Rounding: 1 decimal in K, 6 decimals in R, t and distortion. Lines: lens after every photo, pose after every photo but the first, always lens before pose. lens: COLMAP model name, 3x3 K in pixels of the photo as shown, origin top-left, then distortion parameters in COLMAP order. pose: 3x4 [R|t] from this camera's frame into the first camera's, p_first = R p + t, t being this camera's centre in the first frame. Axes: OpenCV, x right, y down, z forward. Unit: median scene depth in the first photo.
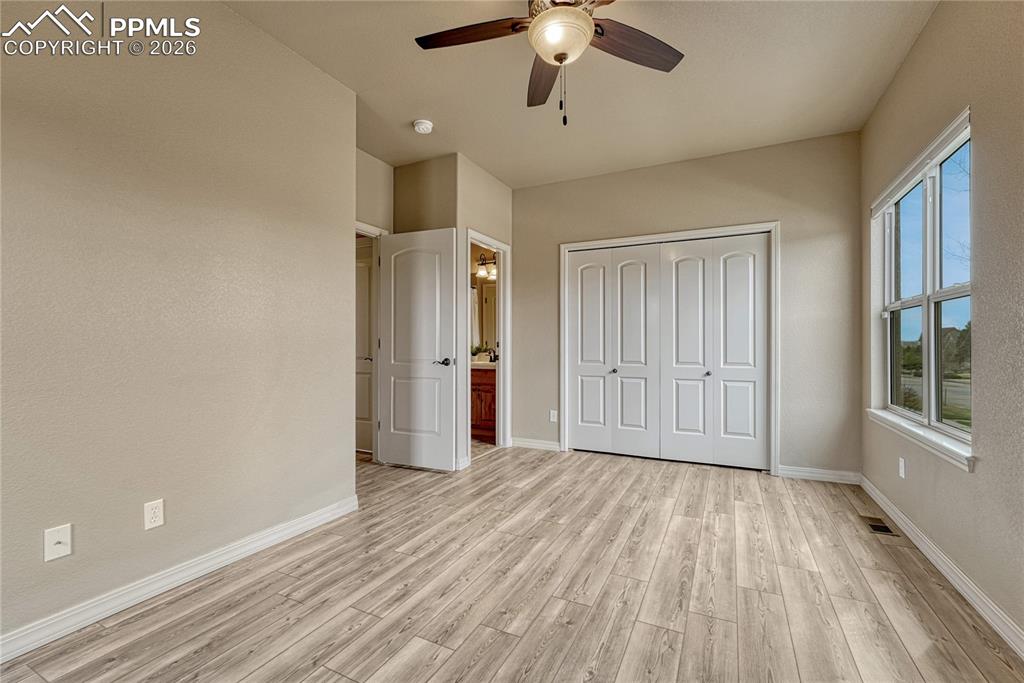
lens RADIAL K [[432.9, 0, 511.0], [0, 432.9, 348.3], [0, 0, 1]] dist [0.008442, 0.000332]
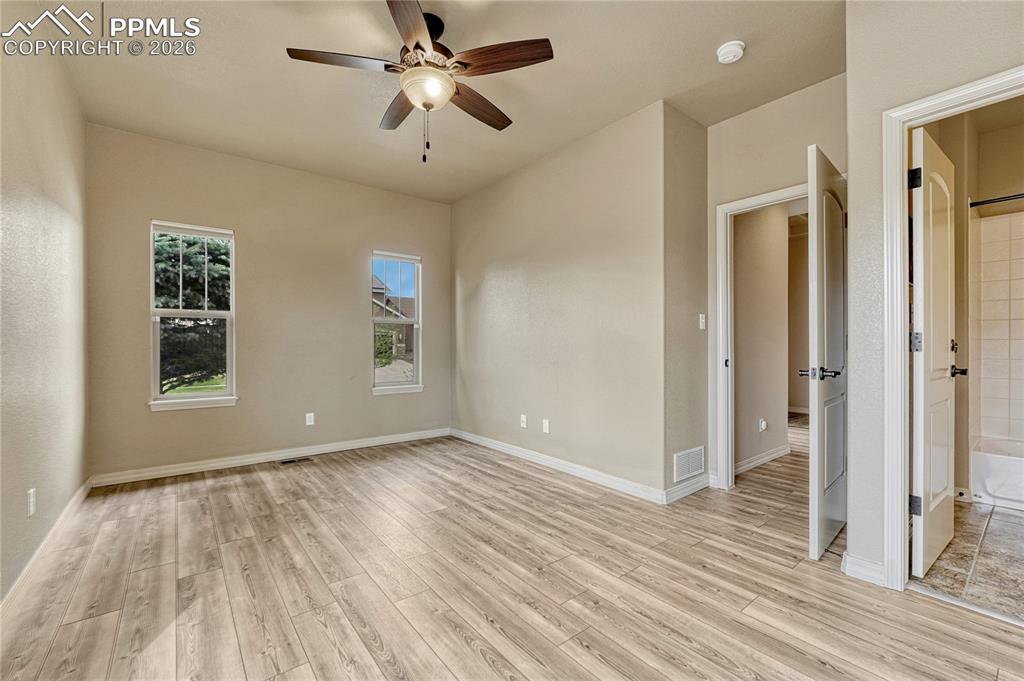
lens RADIAL K [[432.9, 0, 512.1], [0, 432.9, 338.8], [0, 0, 1]] dist [0.008442, 0.000332]
pose [[-0.423469, -0.015764, -0.905773, 0.920774], [-0.005413, 0.999875, -0.014871, -0.001642], [0.905894, -0.001394, -0.423502, 1.422680]]
